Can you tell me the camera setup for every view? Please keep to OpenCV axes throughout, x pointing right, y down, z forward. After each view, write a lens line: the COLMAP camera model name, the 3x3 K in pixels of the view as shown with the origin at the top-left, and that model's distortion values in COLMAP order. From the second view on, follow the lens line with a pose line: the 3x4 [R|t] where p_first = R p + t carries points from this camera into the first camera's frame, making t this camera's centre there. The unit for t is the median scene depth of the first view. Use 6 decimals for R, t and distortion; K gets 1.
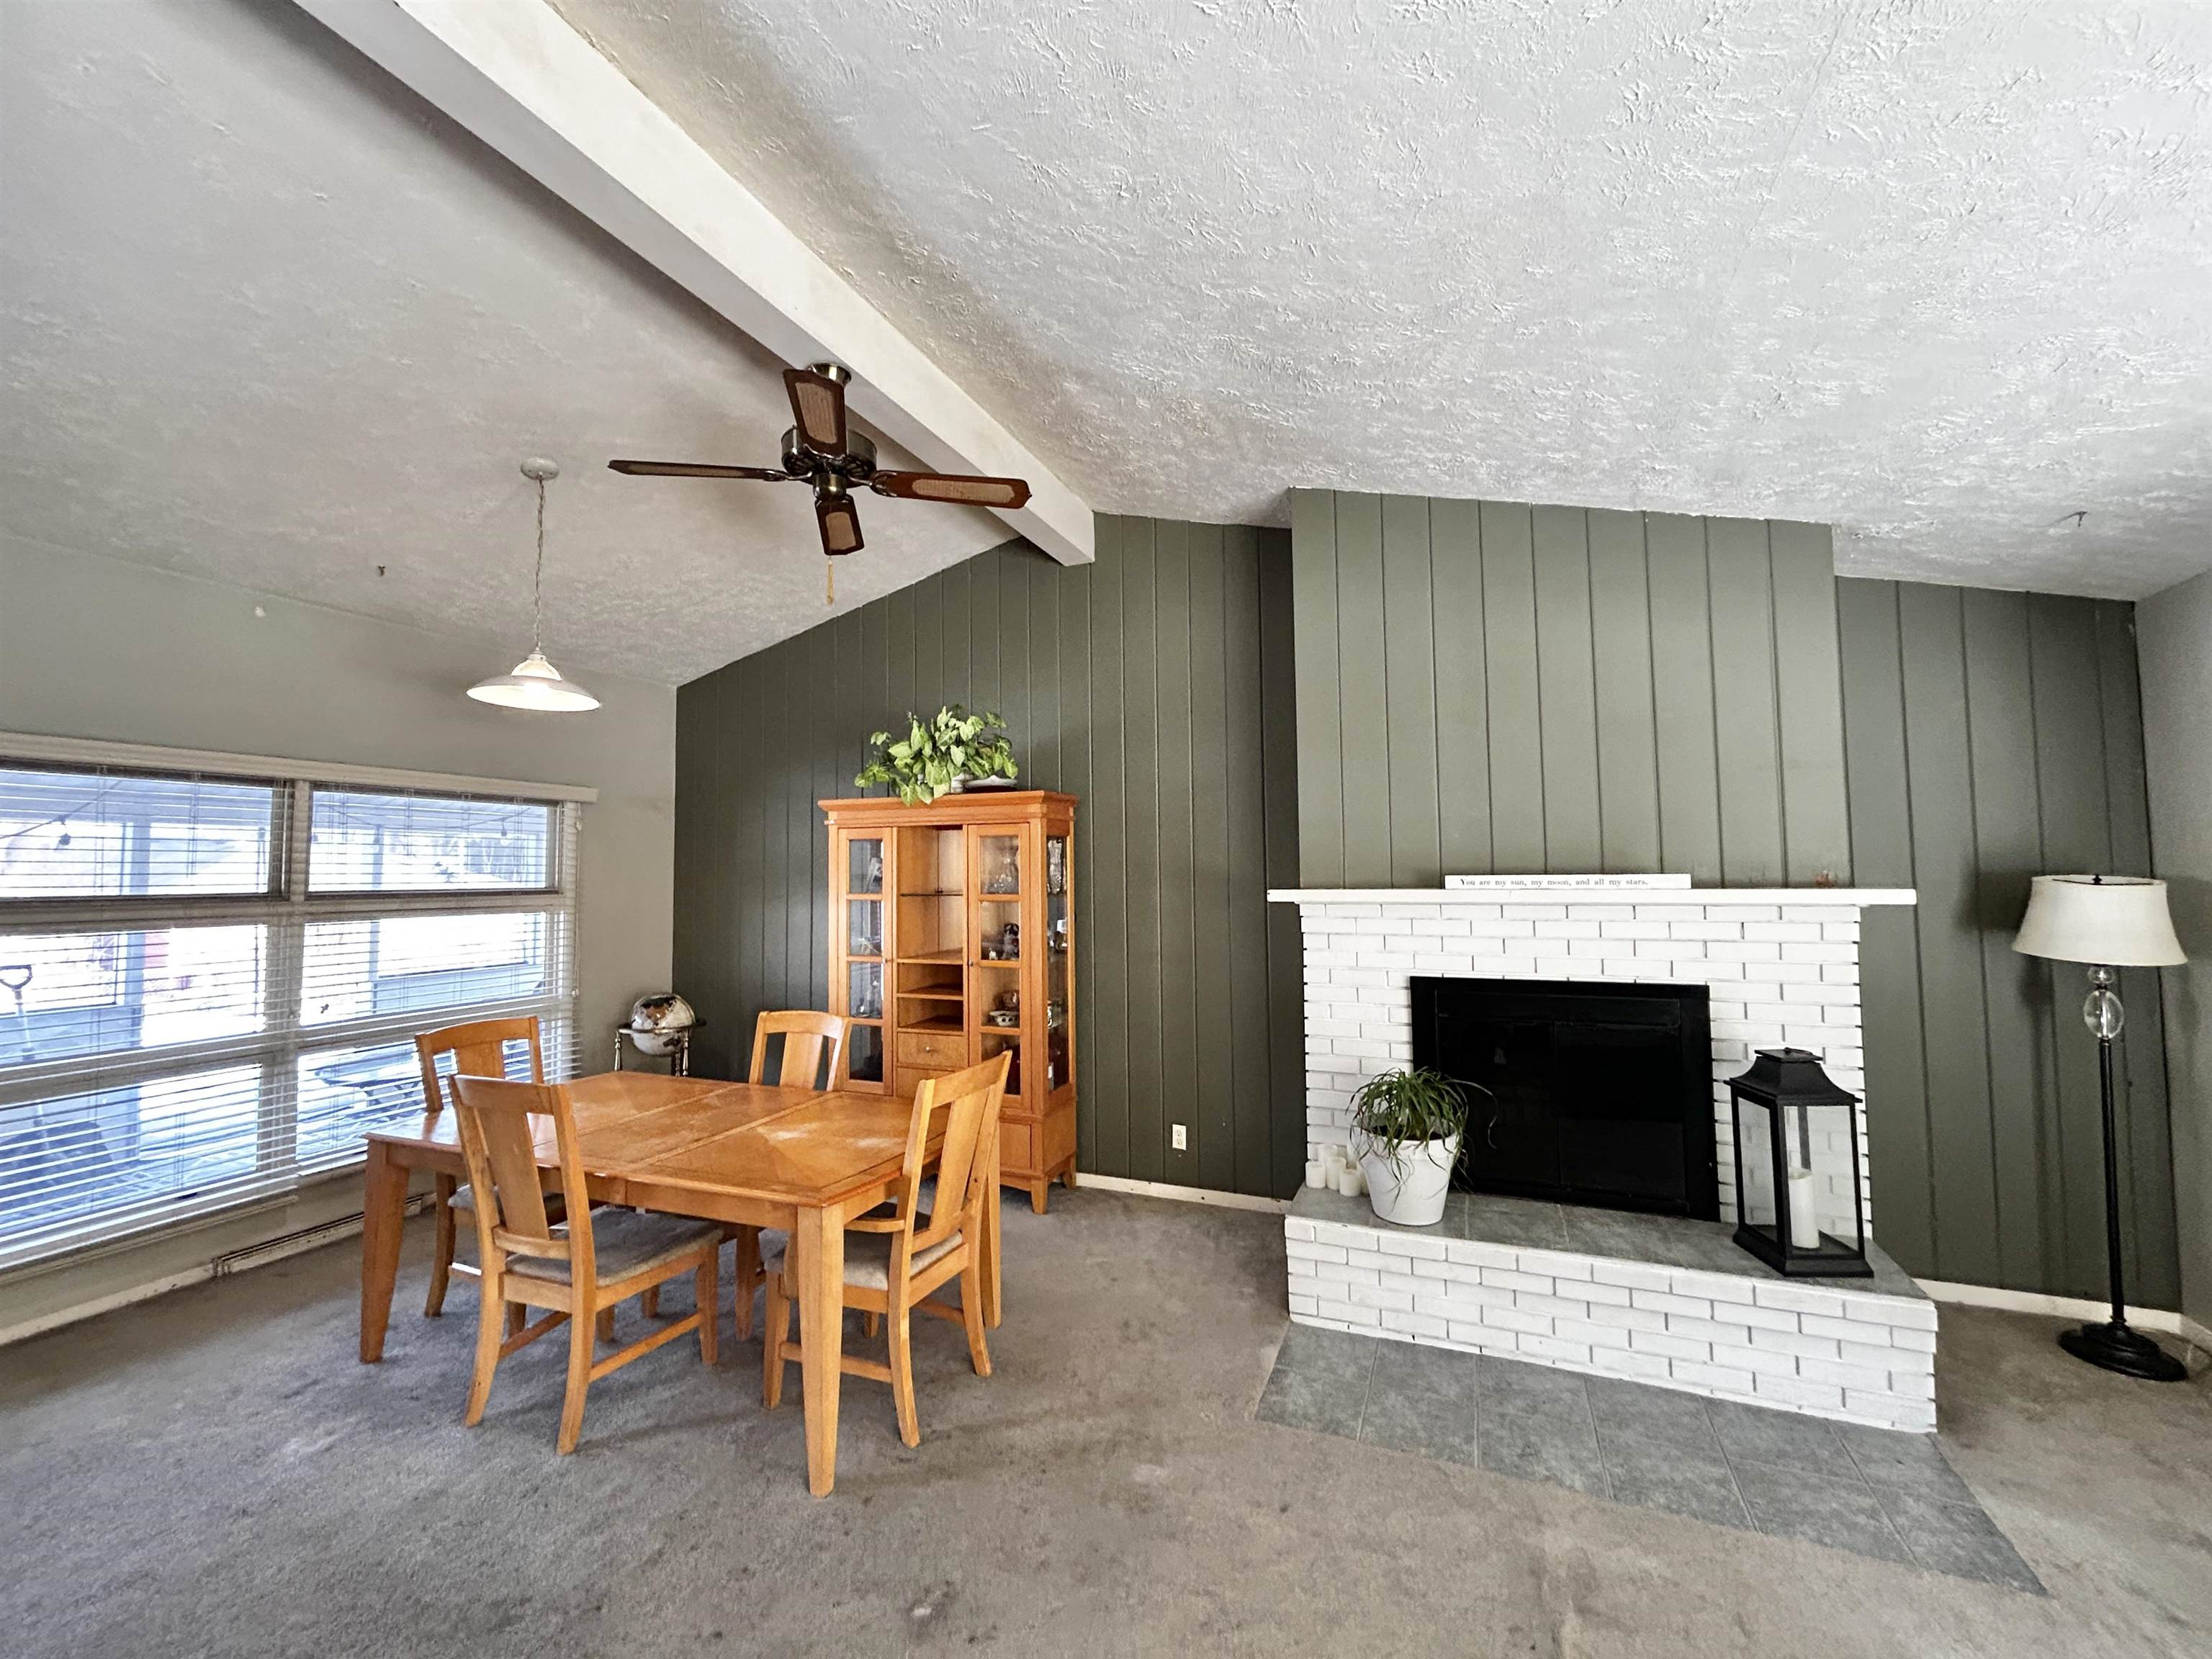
lens RADIAL K [[897.6, 0, 1103.1], [0, 897.6, 832.6], [0, 0, 1]] dist [-0.003483, 0.001371]
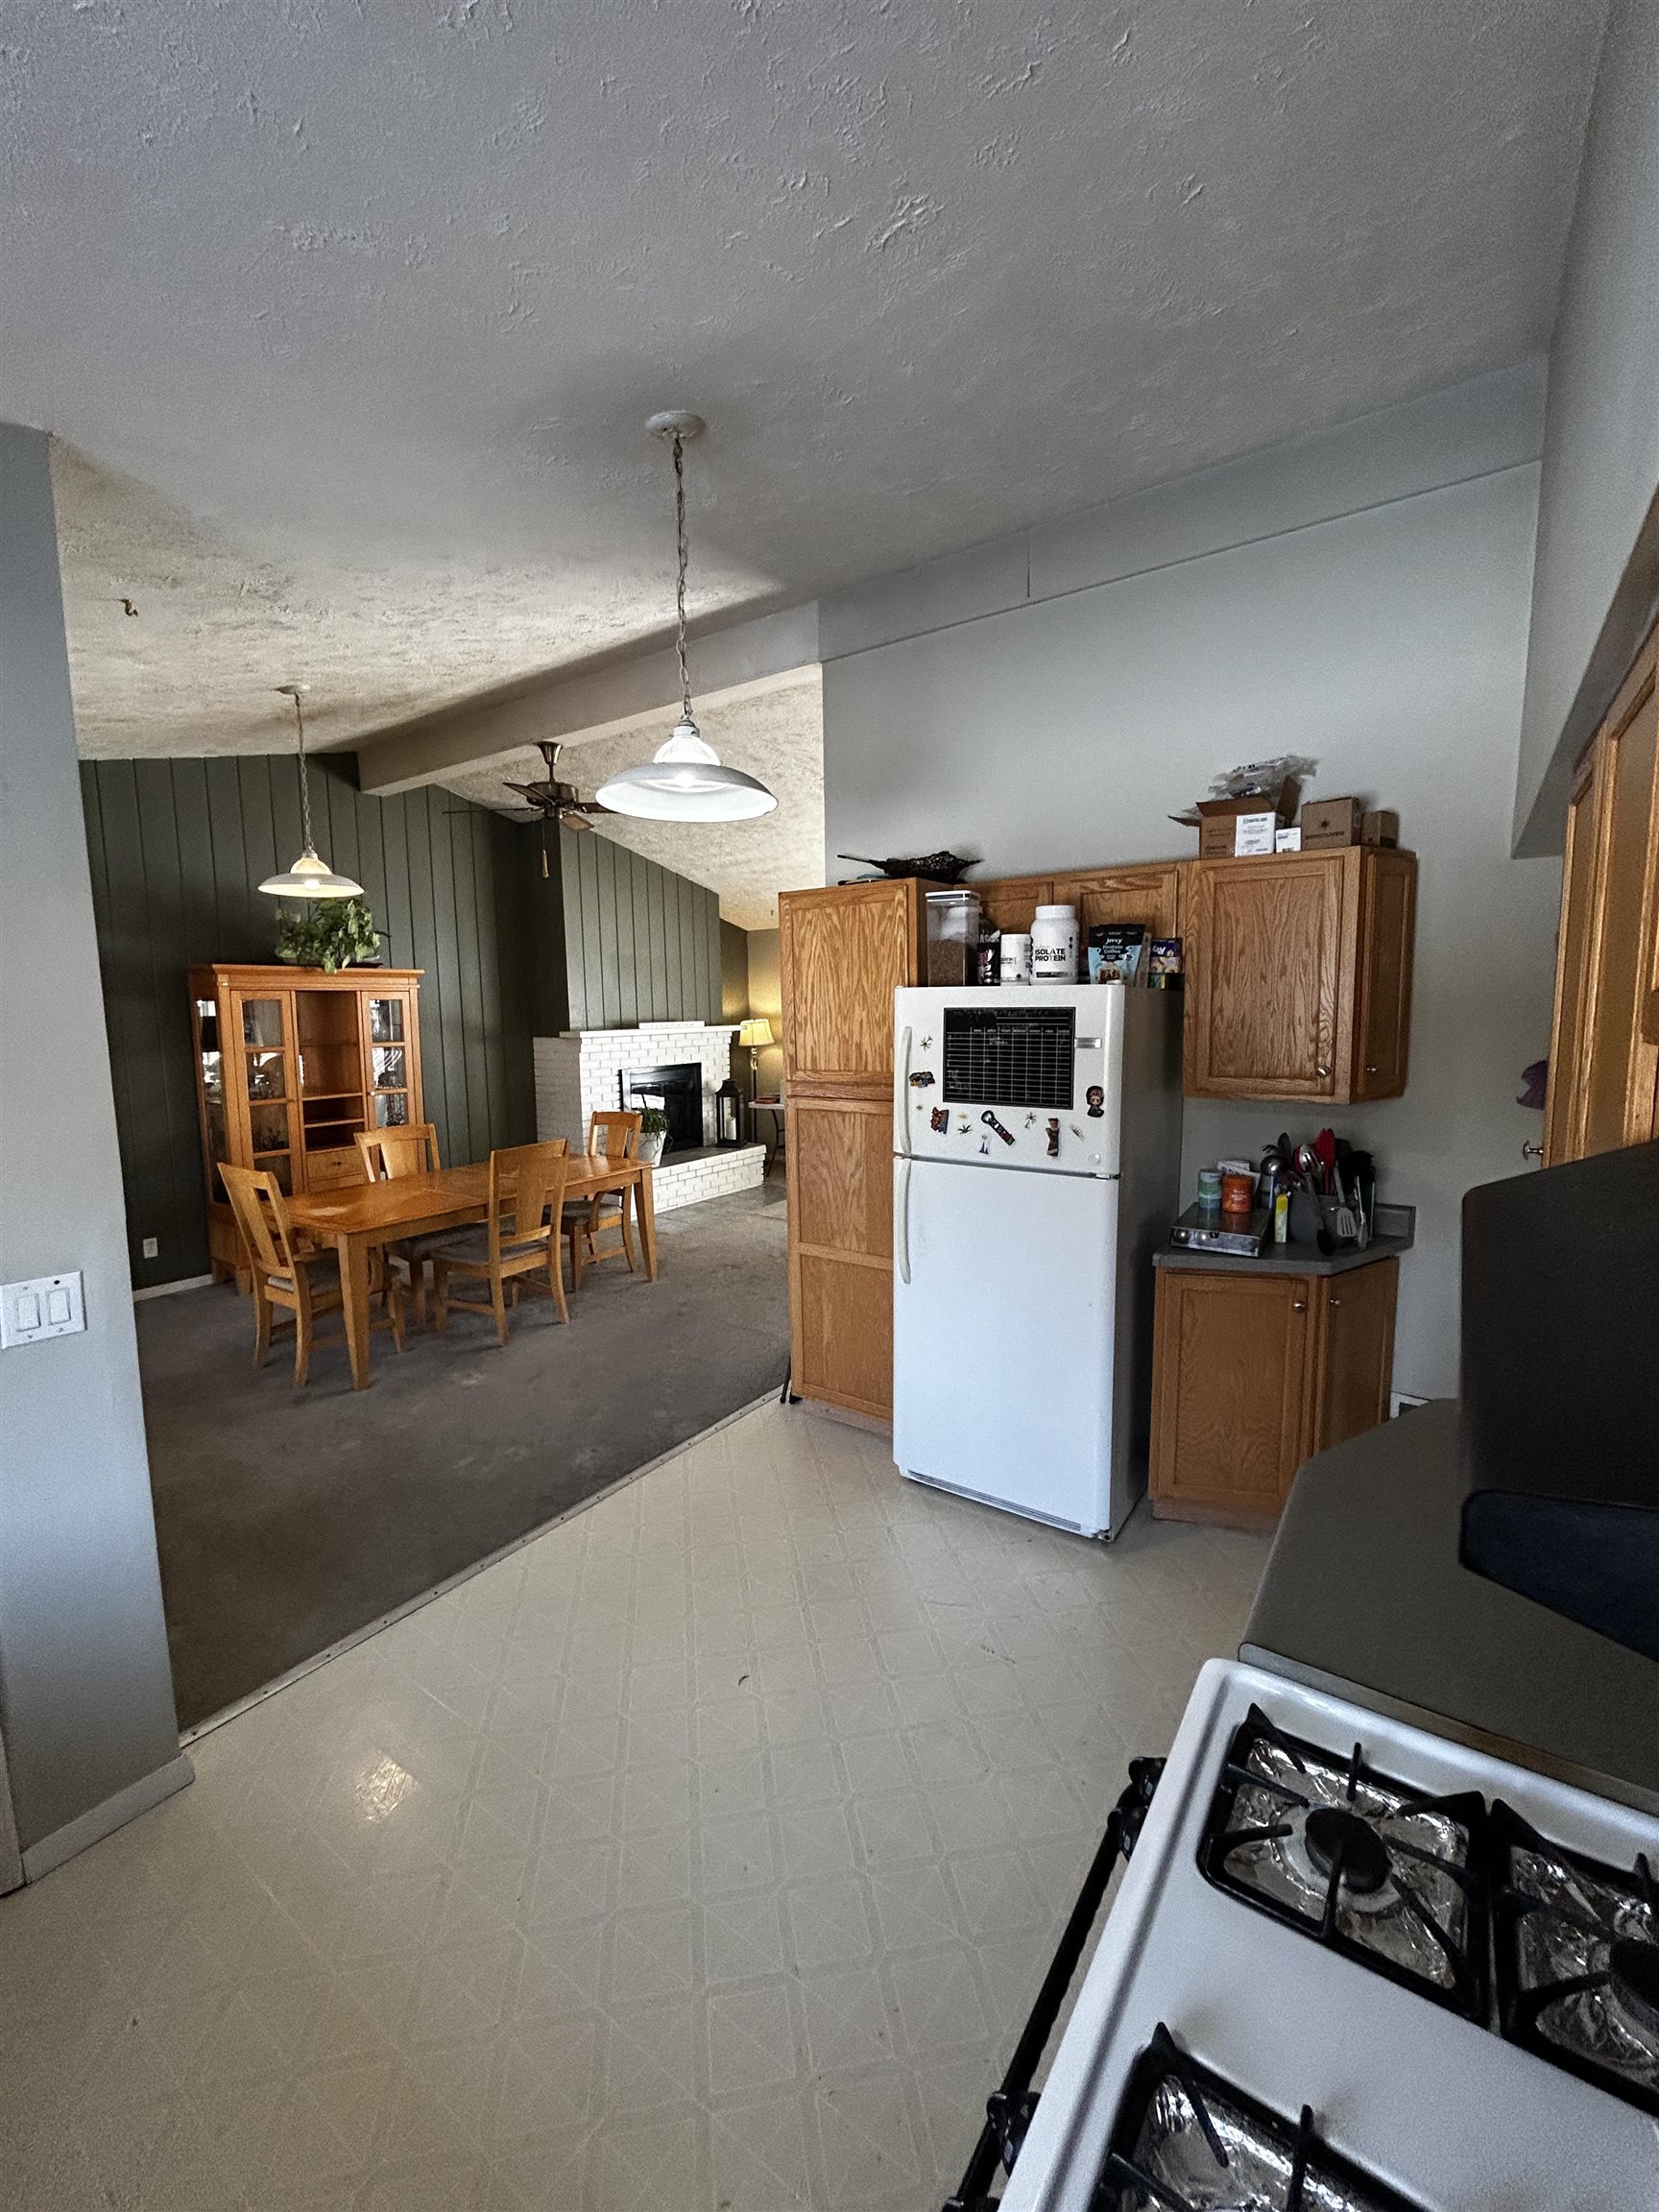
lens RADIAL K [[897.6, 0, 834.9], [0, 897.6, 1102.9], [0, 0, 1]] dist [-0.003483, 0.001371]
pose [[0.210125, -0.102081, 0.972331, -1.591486], [-0.035565, 0.993078, 0.111945, -0.021604], [-0.977027, -0.058103, 0.205040, 0.028443]]
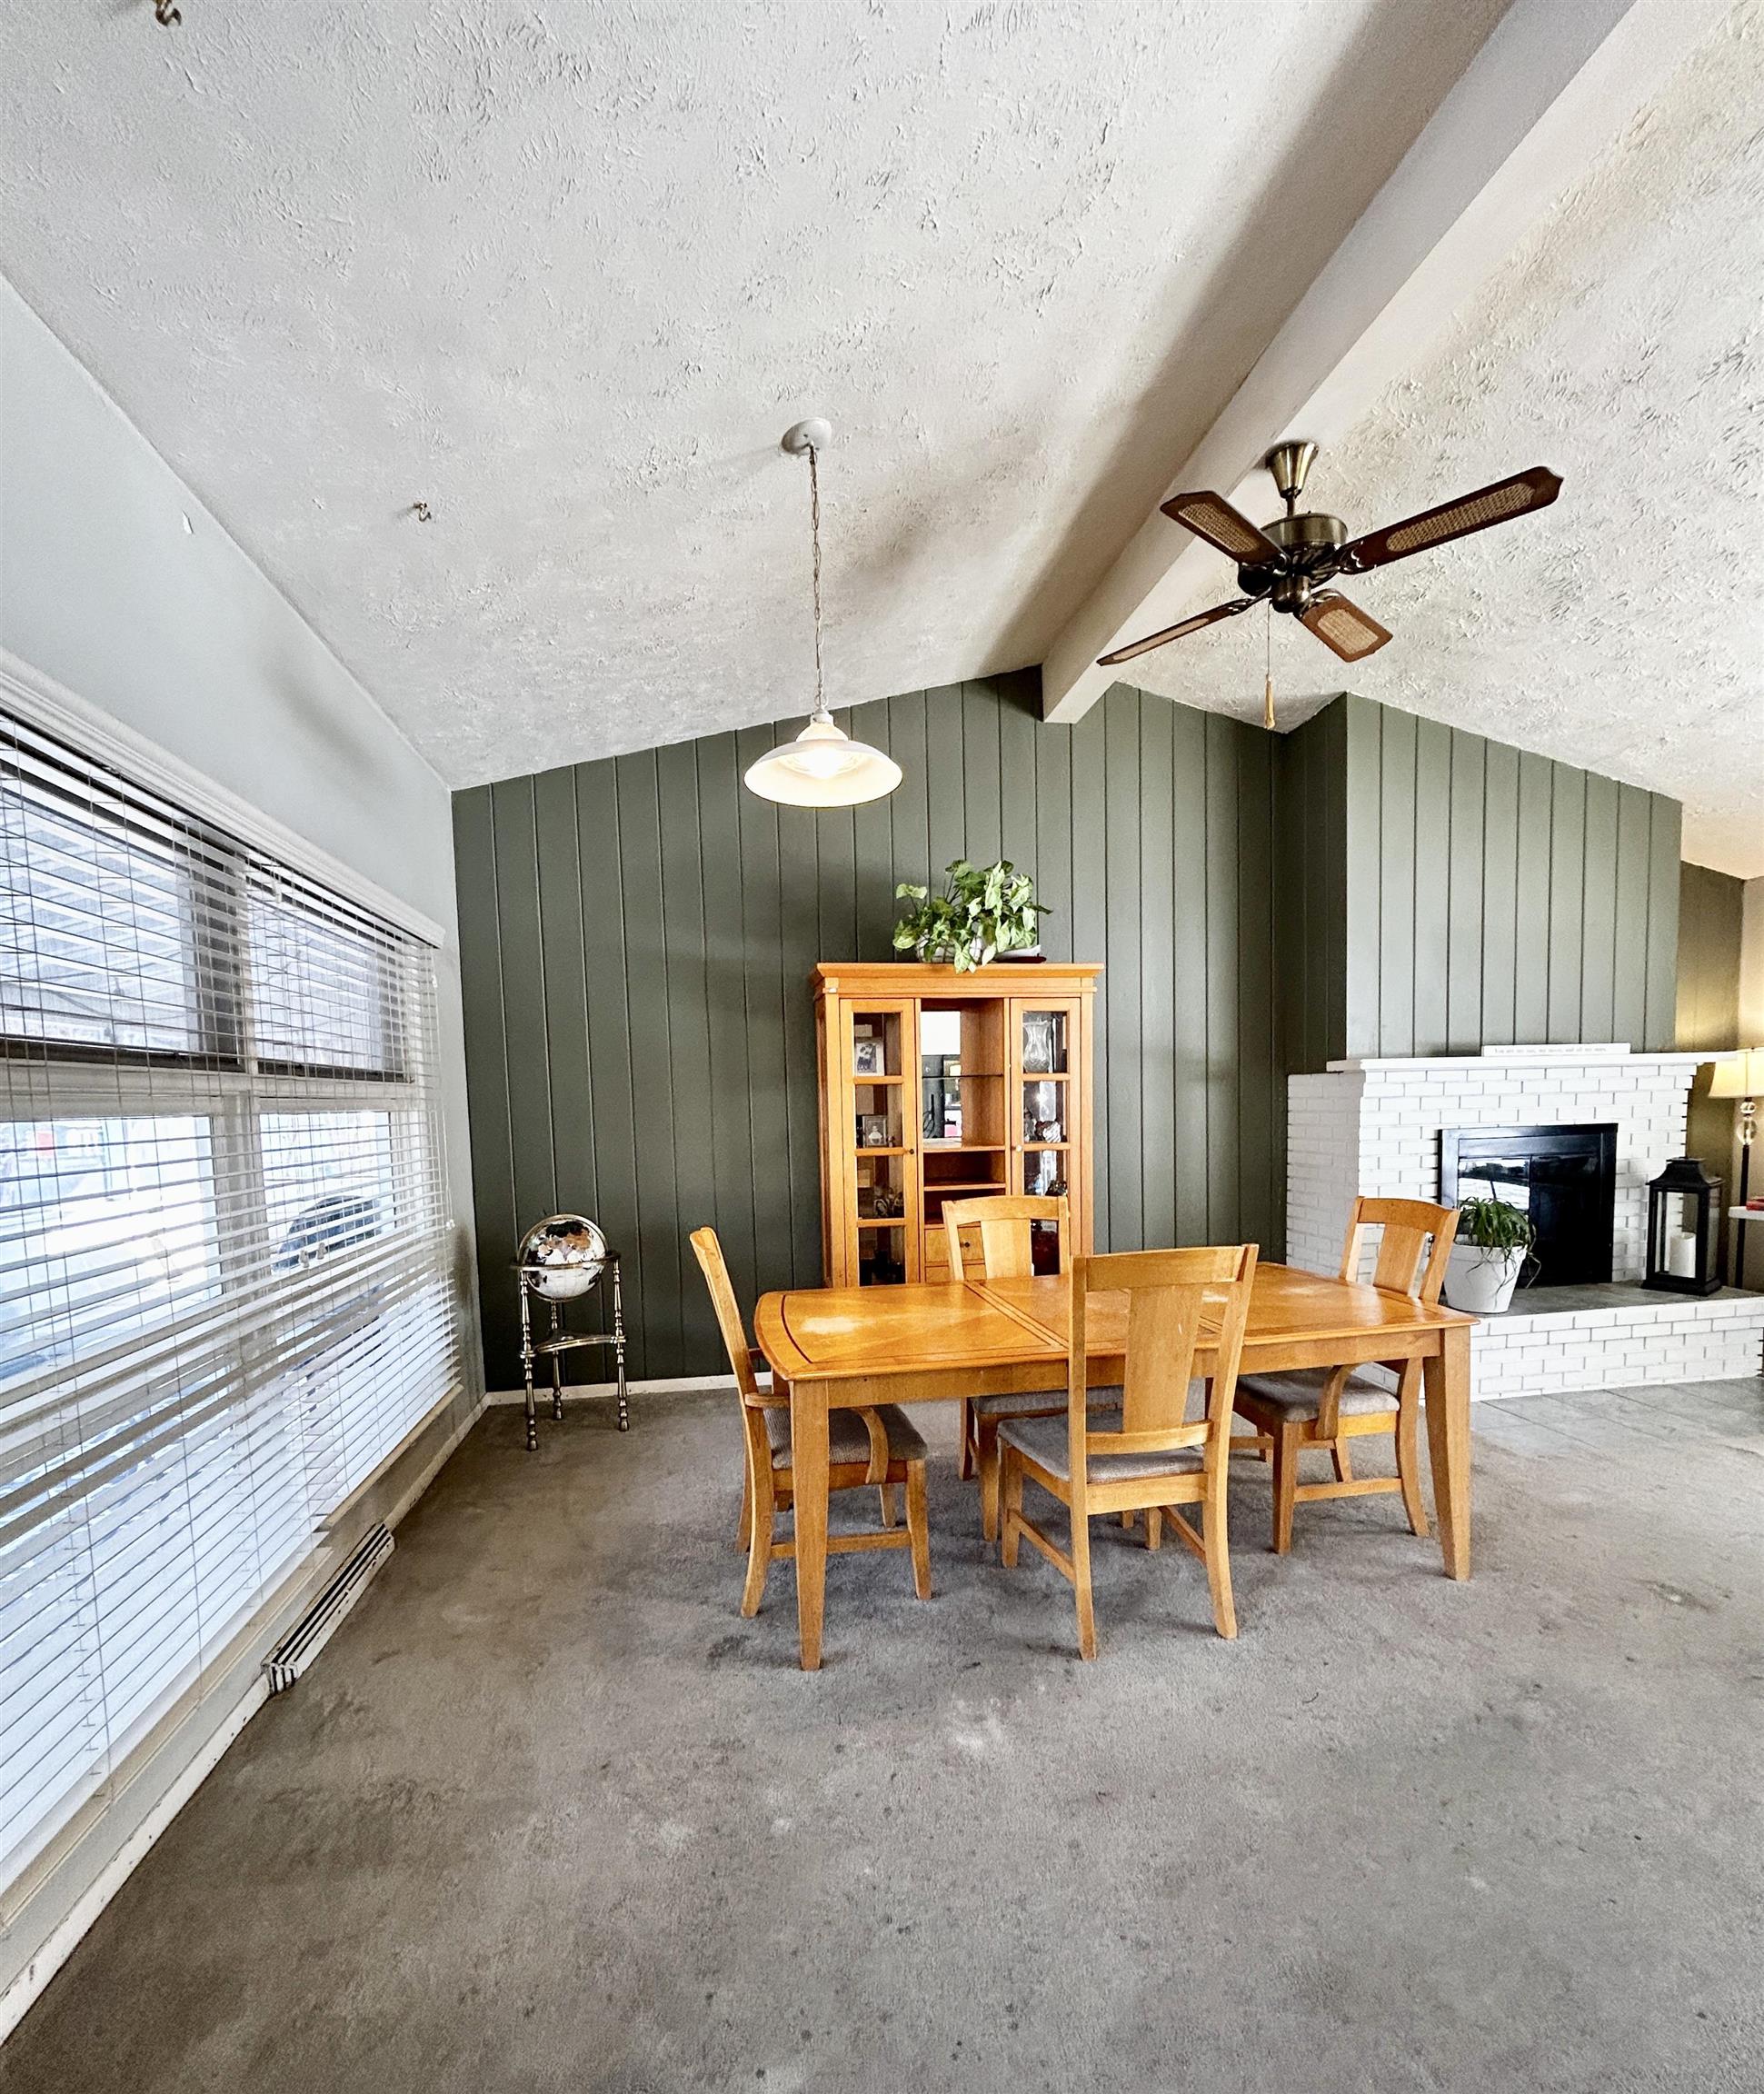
lens RADIAL K [[956.1, 0, 882.4], [0, 956.1, 1170.4], [0, 0, 1]] dist [-0.004928, 0.002032]
pose [[0.847852, -0.052038, 0.527673, -0.948377], [-0.007376, 0.993919, 0.109870, 0.072710], [-0.530182, -0.097045, 0.842312, 0.273569]]
